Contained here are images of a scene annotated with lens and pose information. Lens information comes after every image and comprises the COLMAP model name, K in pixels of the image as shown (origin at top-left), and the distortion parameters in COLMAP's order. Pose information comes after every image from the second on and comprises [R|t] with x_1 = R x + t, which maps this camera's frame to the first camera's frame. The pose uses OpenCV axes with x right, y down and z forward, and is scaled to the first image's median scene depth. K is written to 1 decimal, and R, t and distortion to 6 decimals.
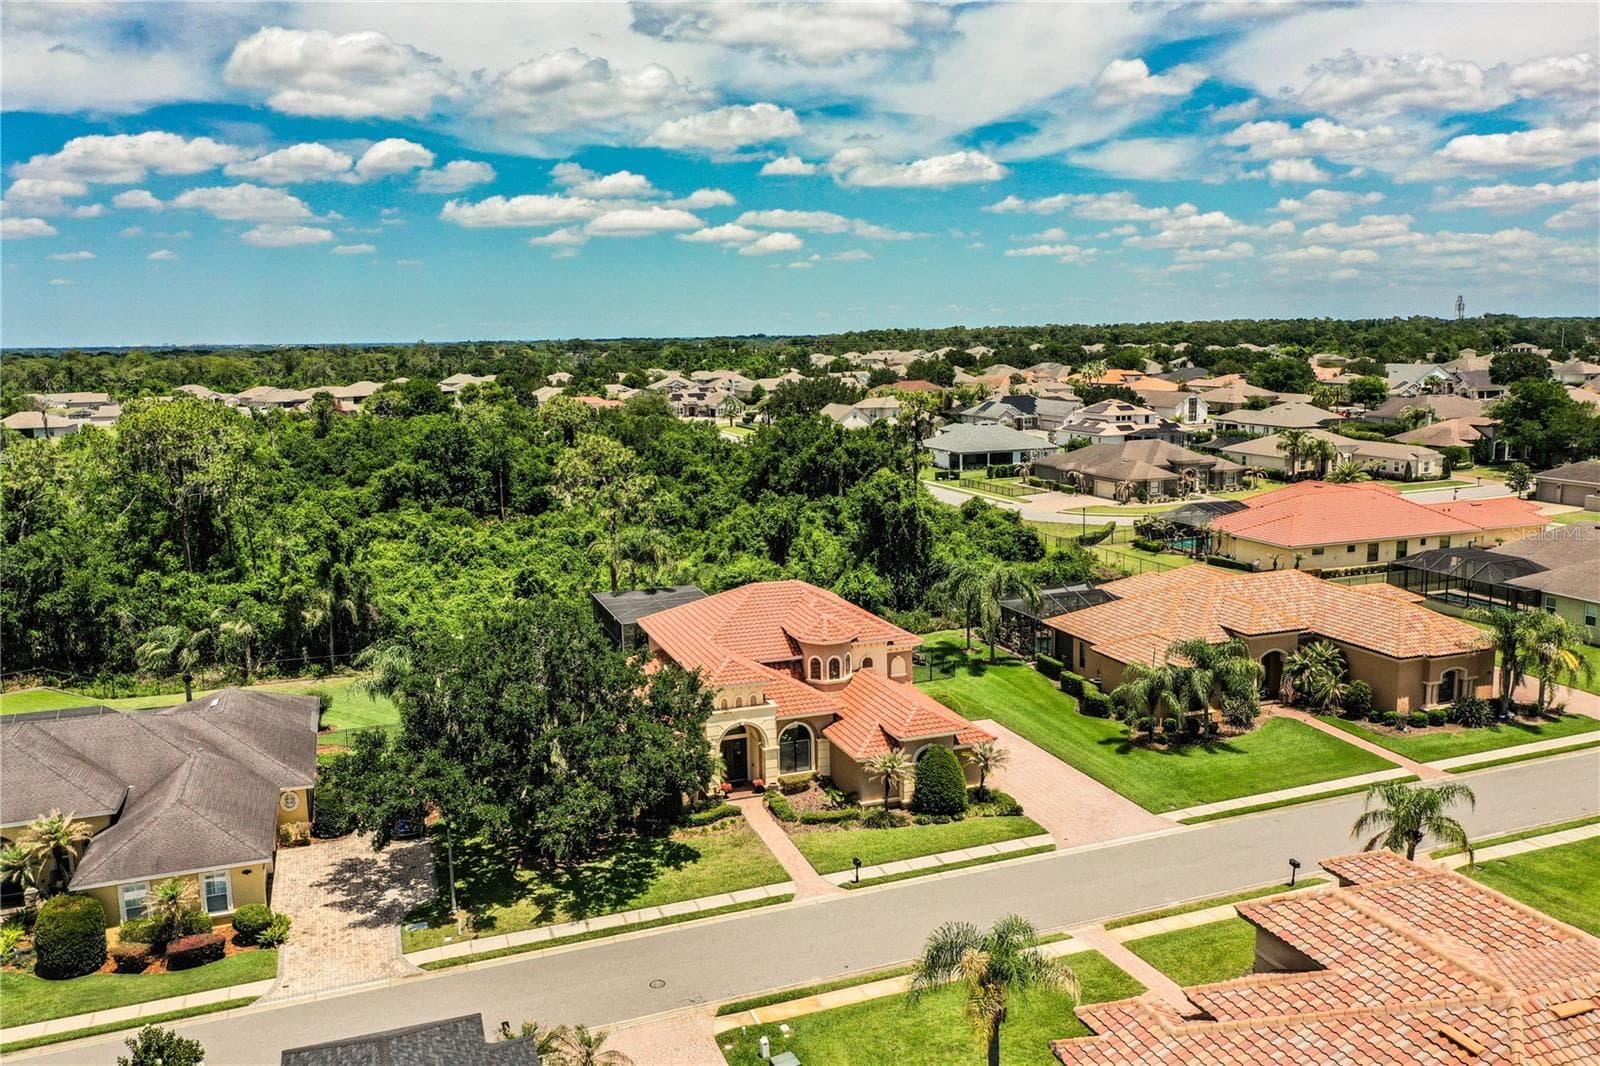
lens RADIAL K [[1266.0, 0, 800.0], [0, 1266.0, 533.0], [0, 0, 1]] dist [0.006051, -0.000905]
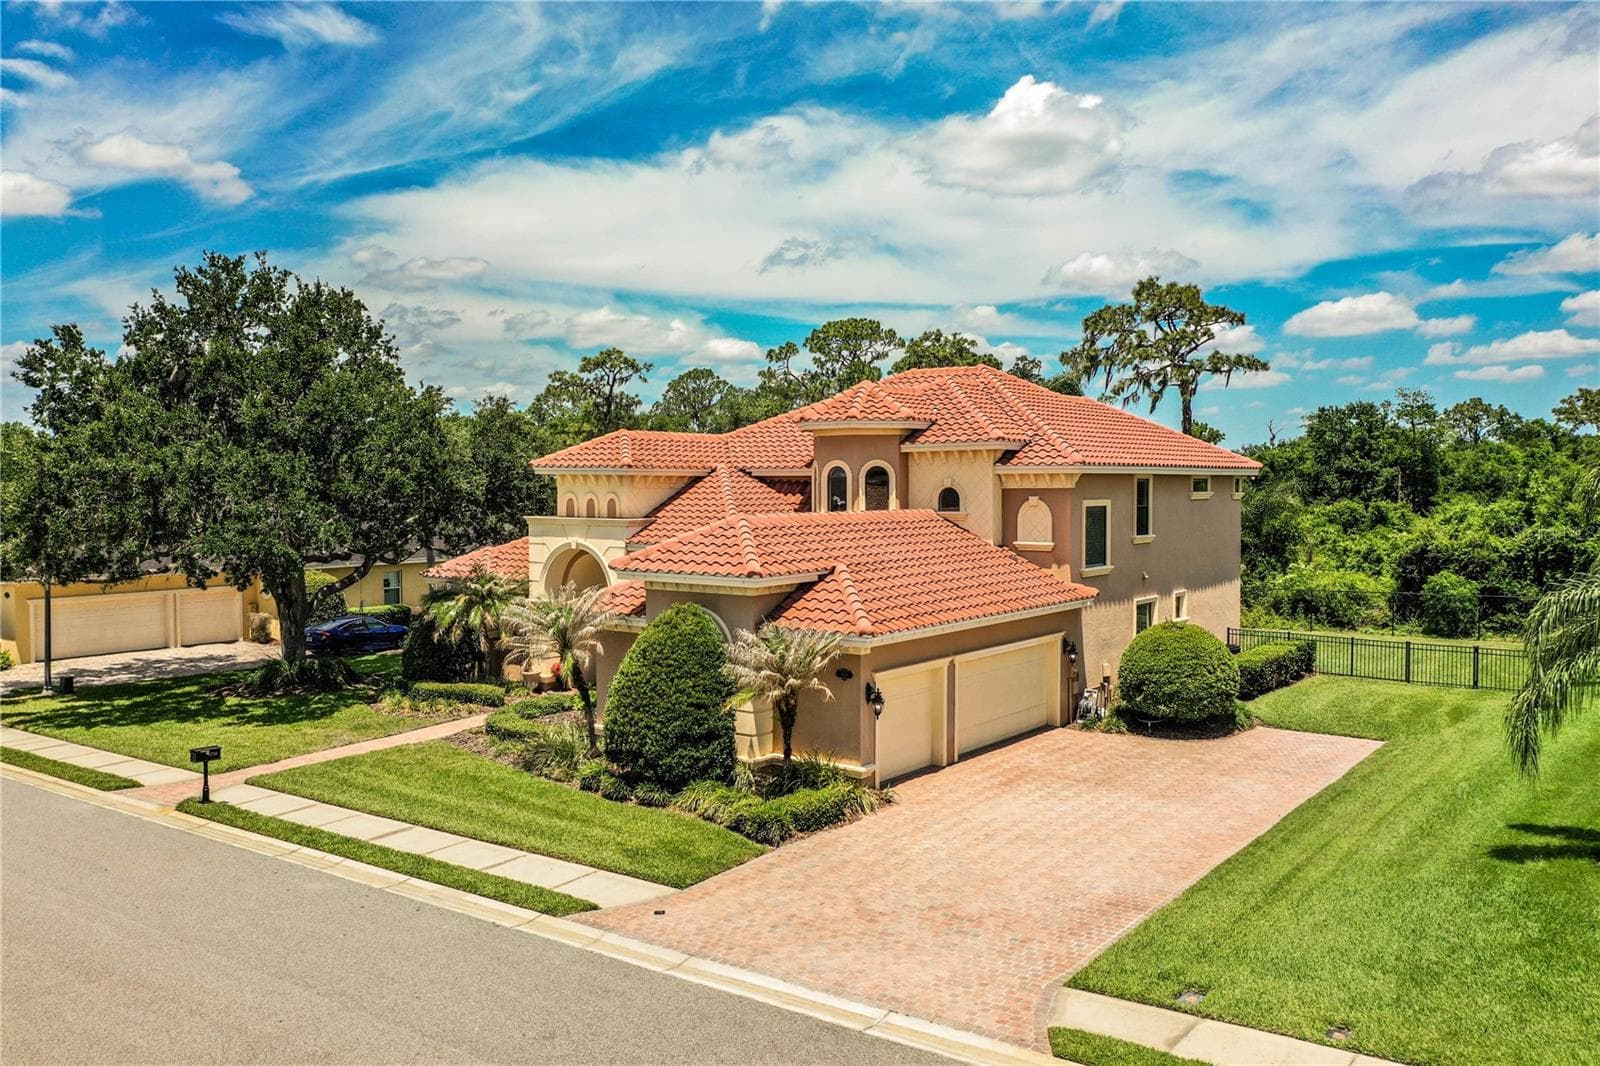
lens RADIAL K [[1285.7, 0, 800.0], [0, 1285.7, 533.0], [0, 0, 1]] dist [0.015484, 0.003418]
pose [[0.543389, 0.050540, -0.837958, 0.443082], [-0.147326, 0.988435, -0.035921, 0.154003], [0.826452, 0.142973, 0.544551, 0.809210]]
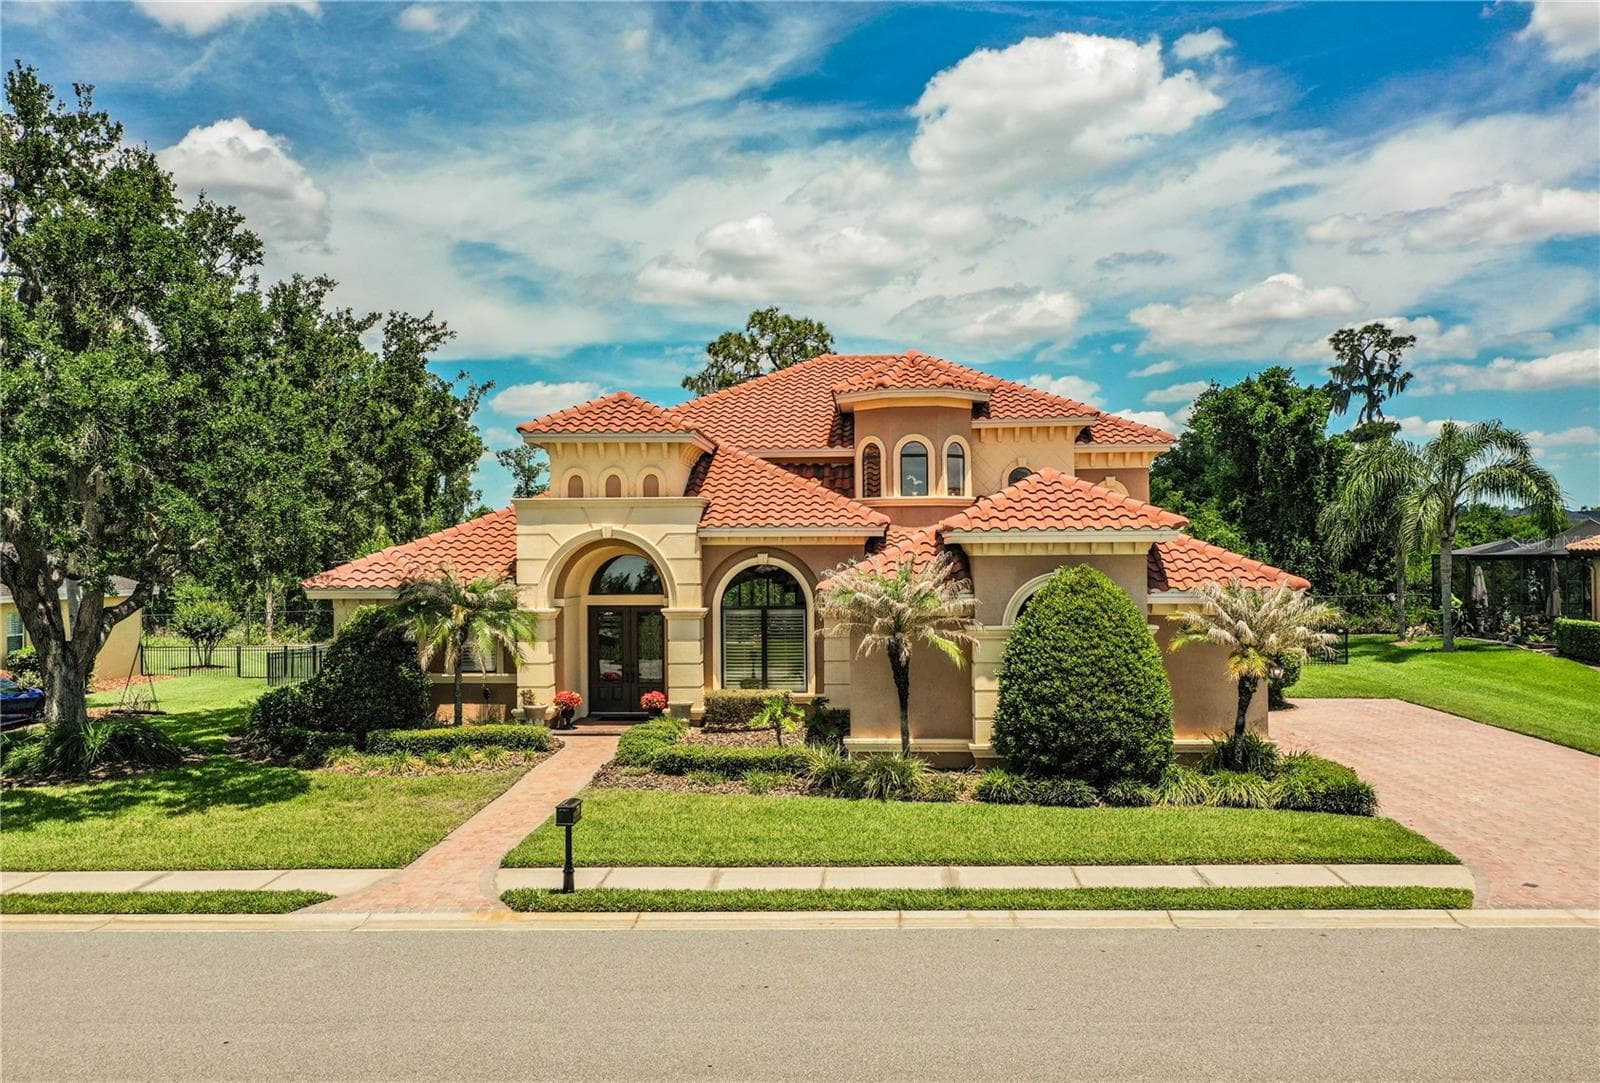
lens RADIAL K [[1273.9, 0, 798.8], [0, 1273.9, 573.3], [0, 0, 1]] dist [0.004277, -0.002406]
pose [[0.918126, 0.015885, -0.395971, 0.168679], [-0.072566, 0.989041, -0.128578, 0.212956], [0.389589, 0.146785, 0.909217, 0.680119]]
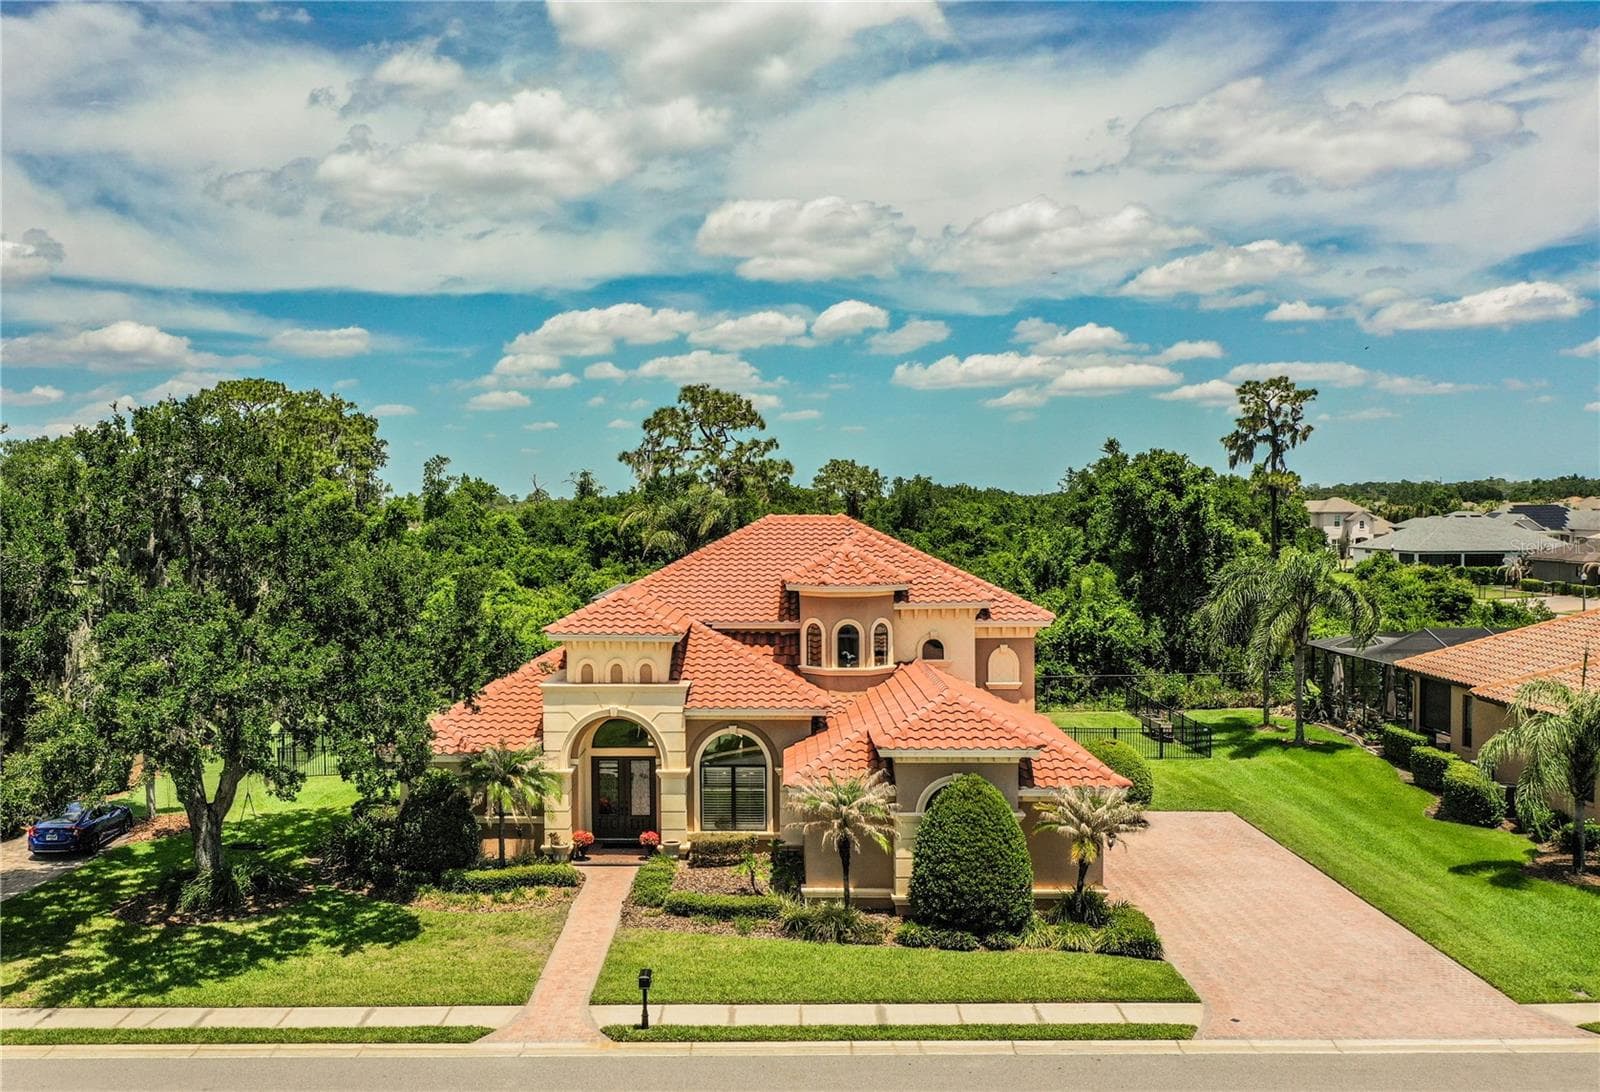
lens RADIAL K [[1413.1, 0, 722.3], [0, 1413.1, 617.3], [0, 0, 1]] dist [-0.006610, 0.010902]
pose [[0.925458, 0.039854, -0.376747, 0.211710], [-0.069319, 0.995477, -0.064972, 0.148797], [0.372453, 0.086244, 0.924035, 0.497832]]
